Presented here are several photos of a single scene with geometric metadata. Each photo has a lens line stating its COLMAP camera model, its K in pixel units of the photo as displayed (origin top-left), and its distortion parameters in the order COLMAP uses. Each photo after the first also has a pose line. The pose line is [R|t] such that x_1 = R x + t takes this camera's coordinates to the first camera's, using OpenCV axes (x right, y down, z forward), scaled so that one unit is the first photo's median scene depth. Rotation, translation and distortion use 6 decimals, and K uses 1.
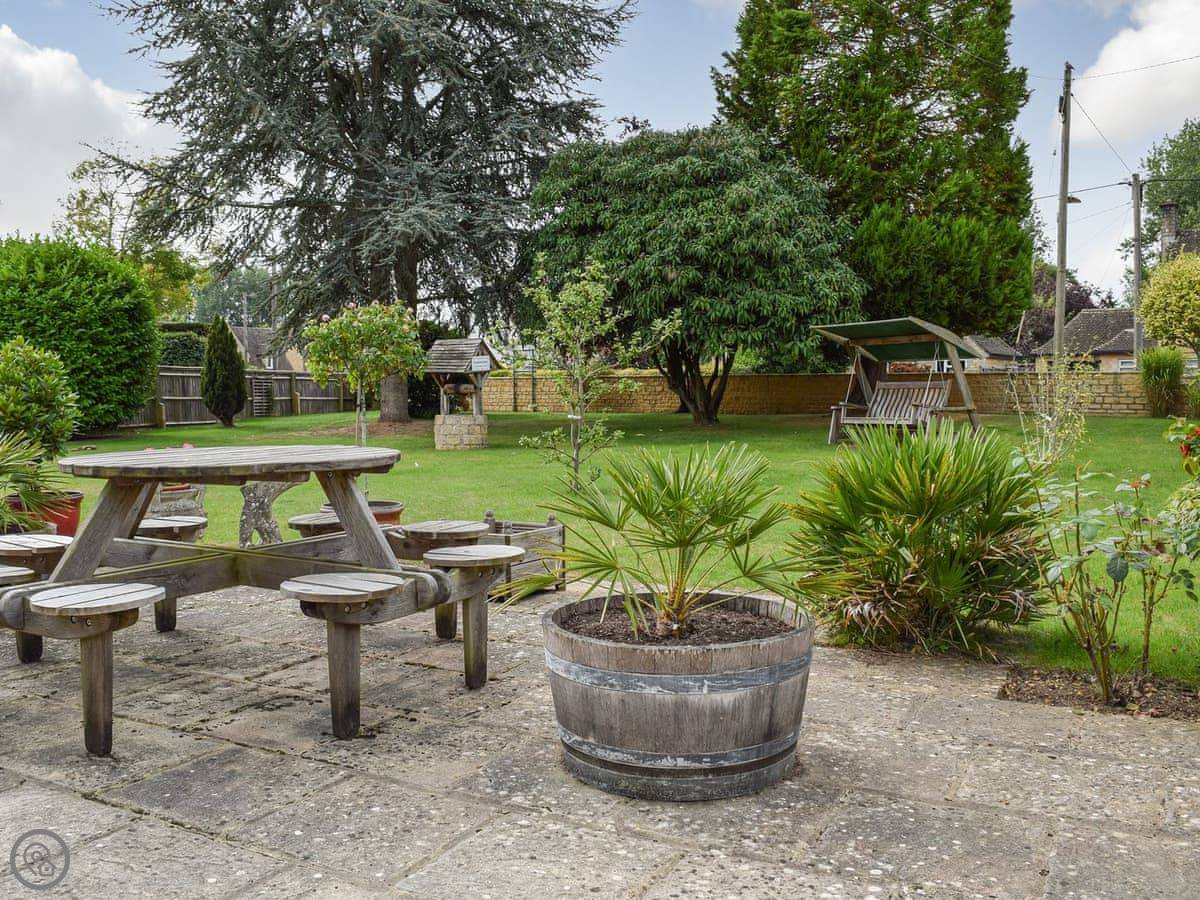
lens RADIAL K [[1050.0, 0, 600.0], [0, 1050.0, 450.0], [0, 0, 1]] dist [-0.101569, 0.012779]
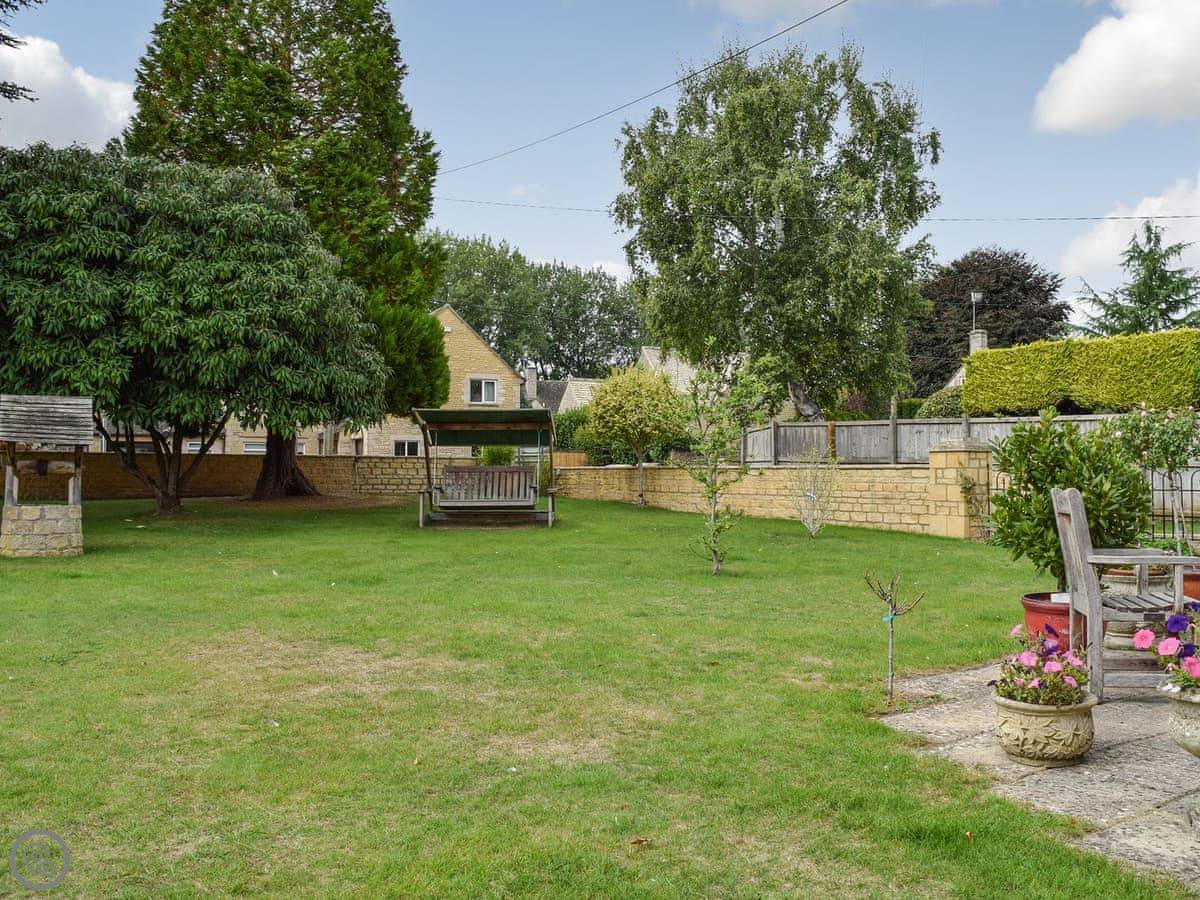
lens RADIAL K [[1050.0, 0, 600.0], [0, 1050.0, 450.0], [0, 0, 1]] dist [-0.101569, 0.012779]
pose [[0.482011, 0.025535, 0.875793, -0.516311], [0.042825, 0.997694, -0.052658, -0.017696], [-0.875118, 0.062888, 0.479806, 0.335027]]
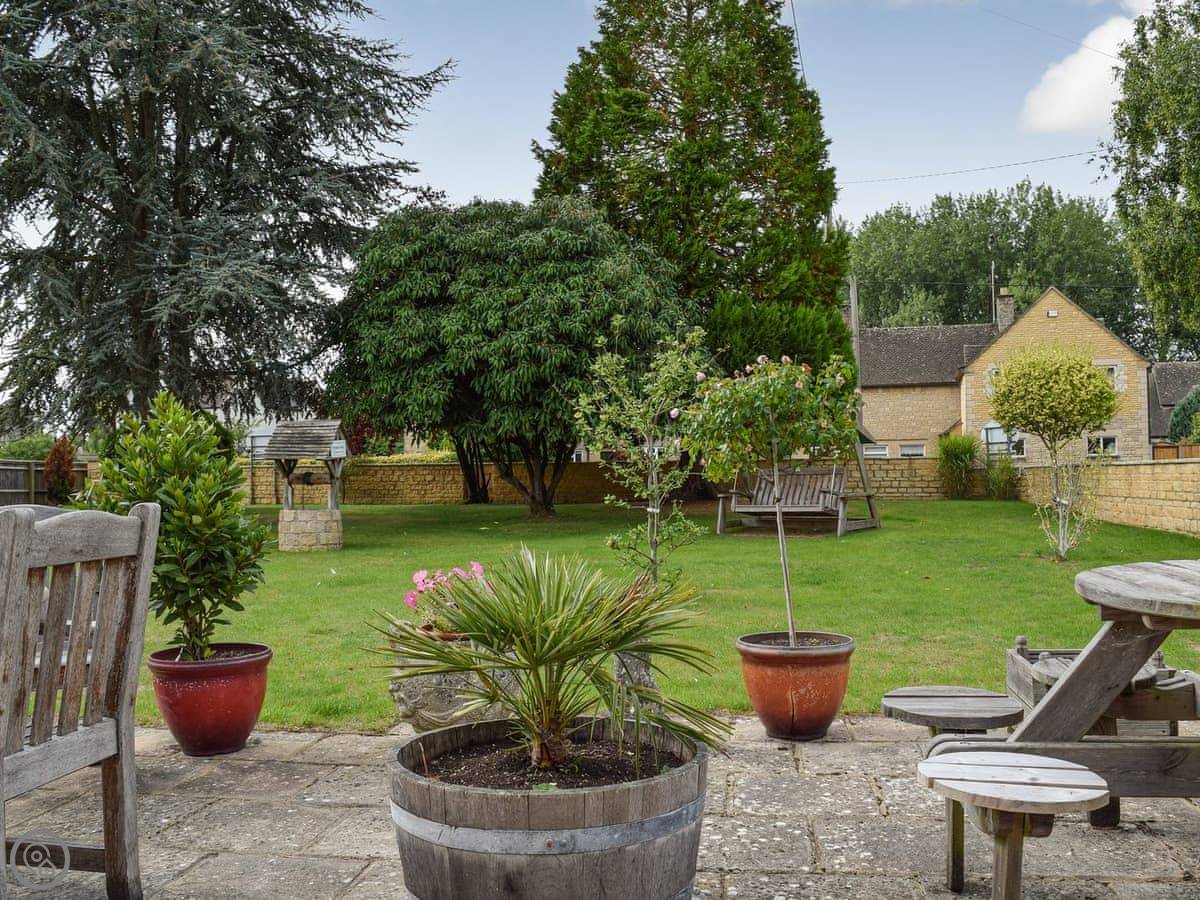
lens RADIAL K [[1050.0, 0, 600.0], [0, 1050.0, 450.0], [0, 0, 1]] dist [-0.101569, 0.012779]
pose [[0.939195, 0.002640, 0.343375, -0.191344], [0.026447, 0.996444, -0.079996, -0.007472], [-0.342365, 0.084213, 0.935785, 0.121274]]
